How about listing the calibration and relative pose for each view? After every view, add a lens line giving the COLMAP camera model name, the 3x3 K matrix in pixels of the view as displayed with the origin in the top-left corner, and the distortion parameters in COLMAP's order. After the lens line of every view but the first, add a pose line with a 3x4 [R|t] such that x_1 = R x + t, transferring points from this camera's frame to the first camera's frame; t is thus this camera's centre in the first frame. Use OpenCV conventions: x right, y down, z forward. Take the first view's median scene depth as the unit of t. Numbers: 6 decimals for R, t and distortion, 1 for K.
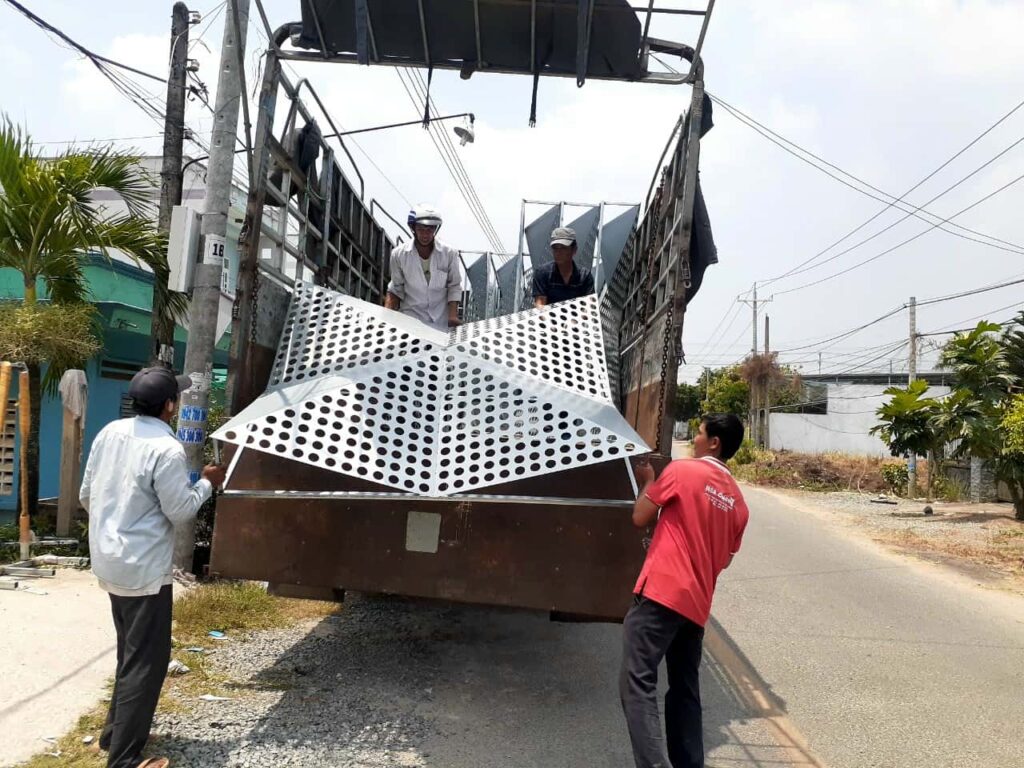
lens RADIAL K [[768.0, 0, 512.0], [0, 768.0, 438.4], [0, 0, 1]] dist [0.017487, -0.040570]
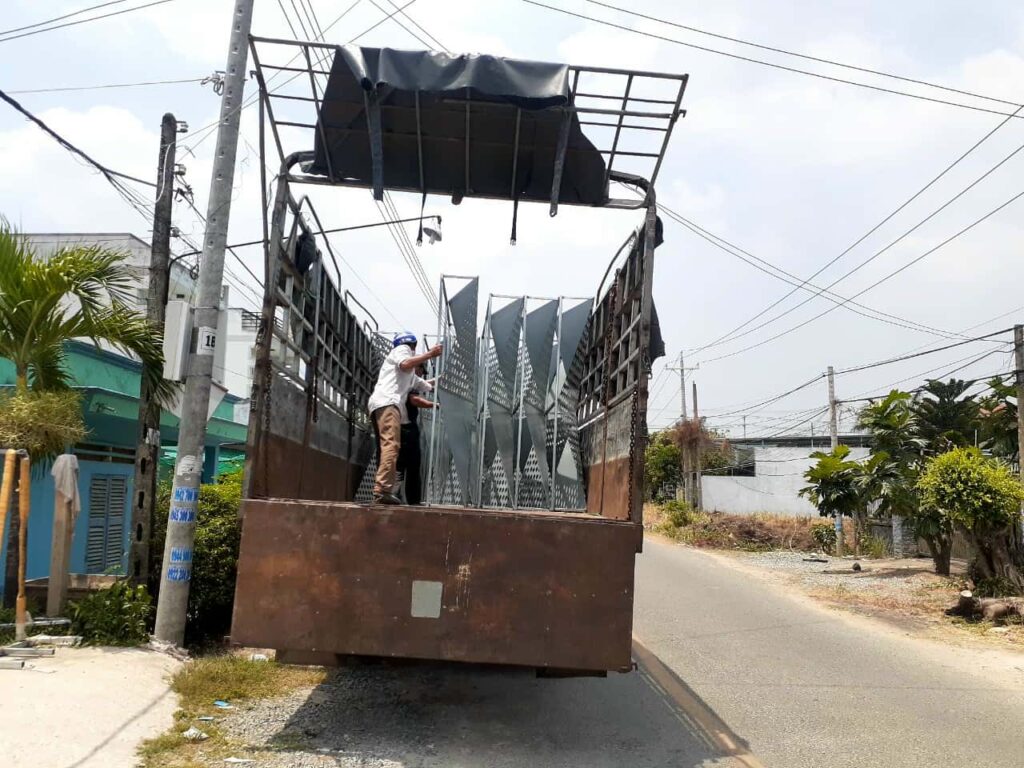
lens RADIAL K [[768.0, 0, 512.0], [0, 768.0, 438.4], [0, 0, 1]] dist [0.017487, -0.040570]
pose [[0.996399, -0.015647, 0.083330, -0.055075], [0.022855, 0.996010, -0.086264, -0.007316], [-0.081648, 0.087858, 0.992781, -0.092116]]
